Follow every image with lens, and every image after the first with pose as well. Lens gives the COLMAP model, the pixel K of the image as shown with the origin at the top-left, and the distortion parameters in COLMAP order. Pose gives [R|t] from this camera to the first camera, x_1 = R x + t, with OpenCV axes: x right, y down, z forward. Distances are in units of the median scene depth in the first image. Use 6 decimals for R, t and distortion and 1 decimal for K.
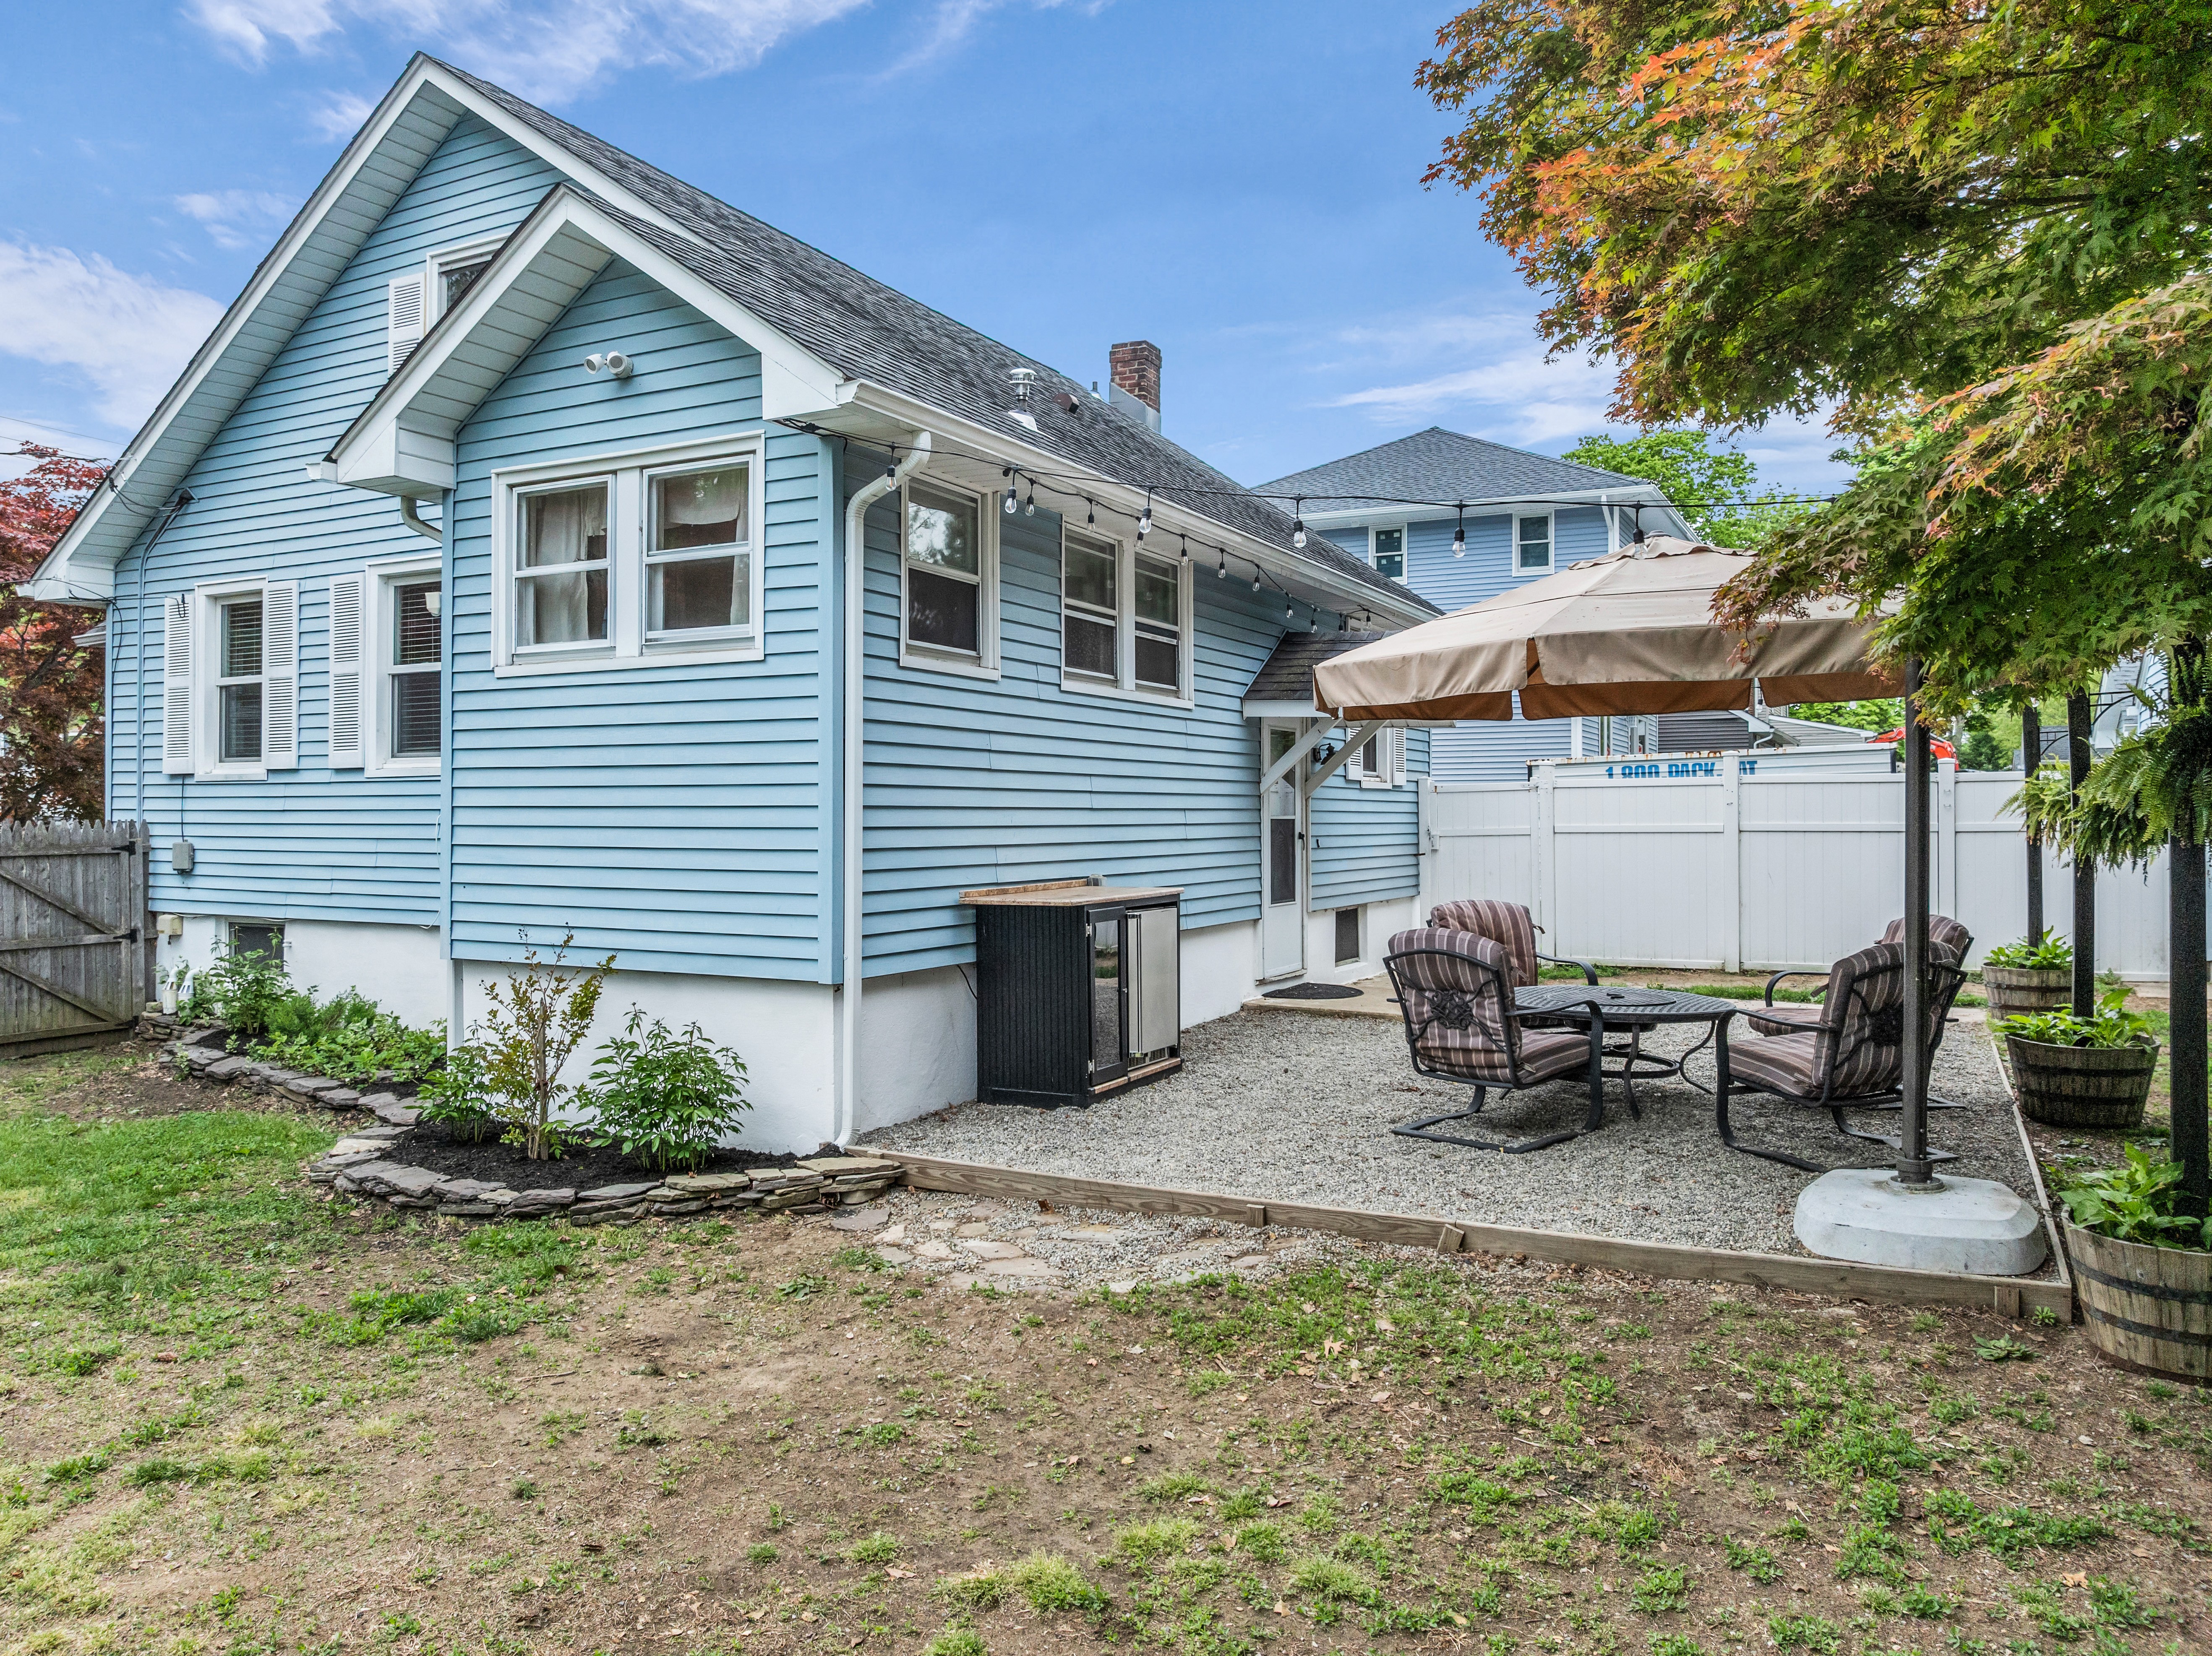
lens RADIAL K [[1572.8, 0, 1111.5], [0, 1572.8, 825.2], [0, 0, 1]] dist [-0.045637, -0.001124]
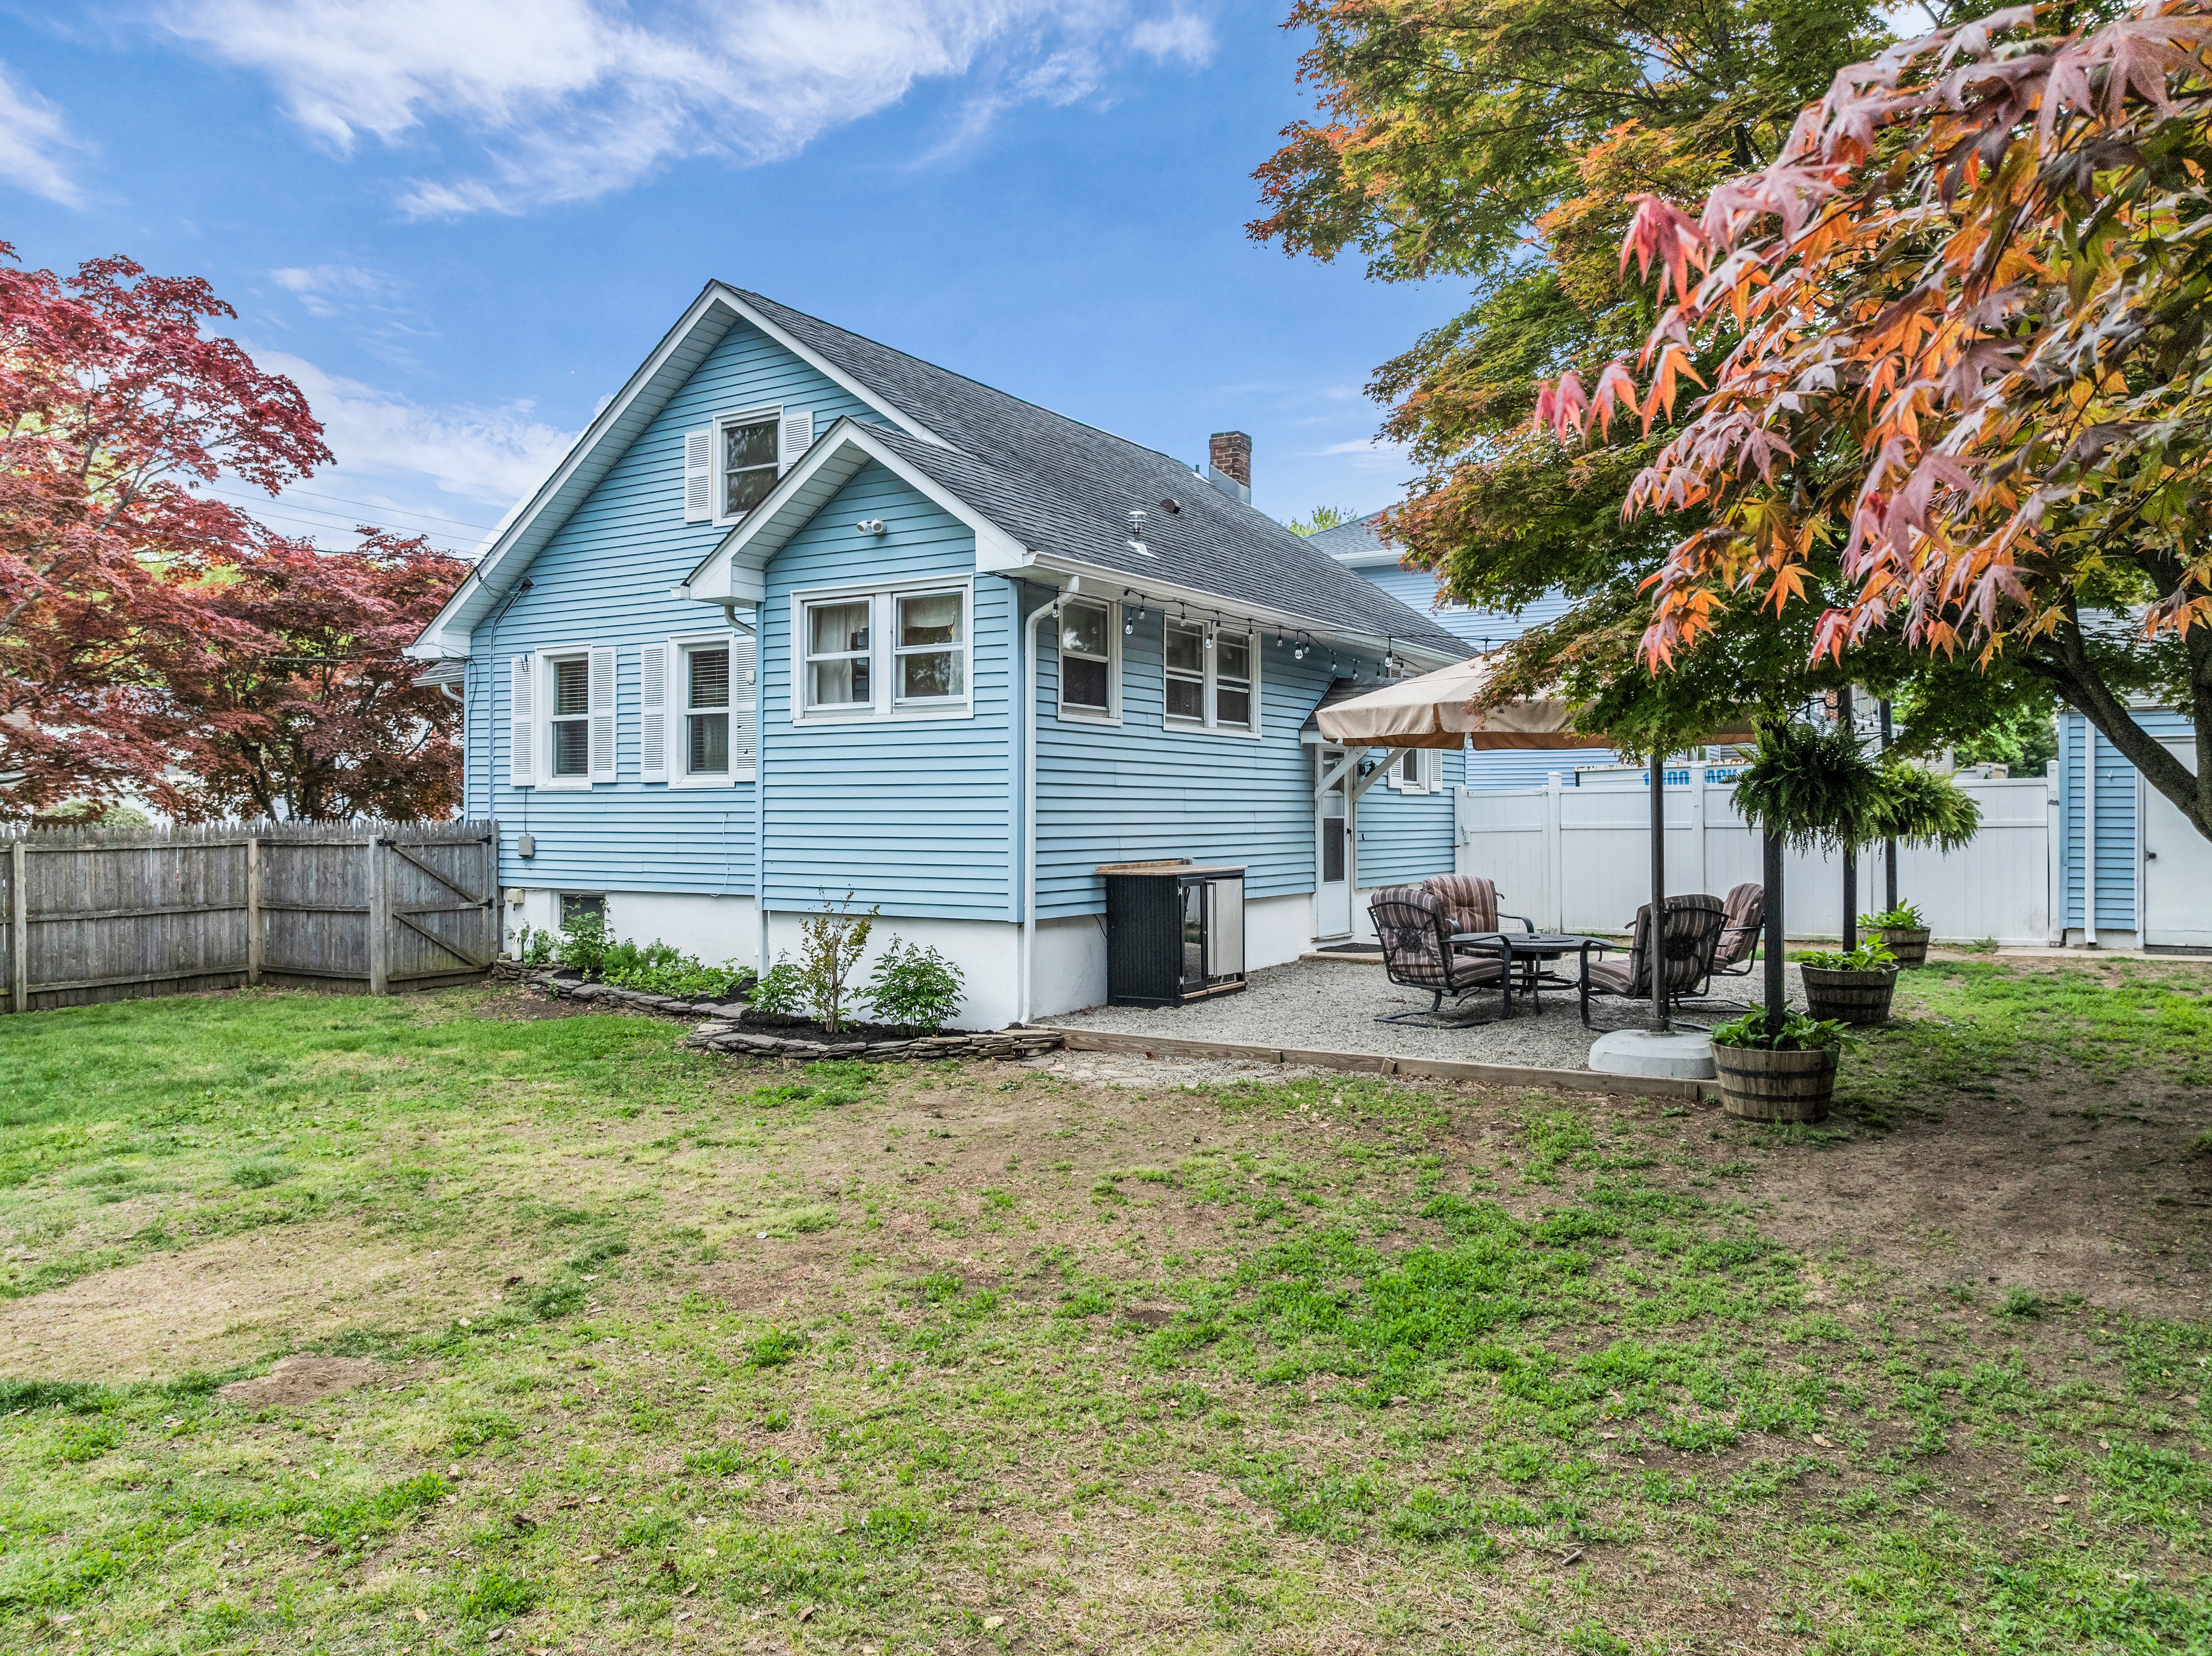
lens RADIAL K [[1572.8, 0, 1111.5], [0, 1572.8, 825.2], [0, 0, 1]] dist [-0.045637, -0.001124]
pose [[0.997115, -0.000237, -0.075902, 0.034107], [0.000299, 1.000000, 0.000810, 0.001251], [0.075902, -0.000831, 0.997115, -0.516730]]
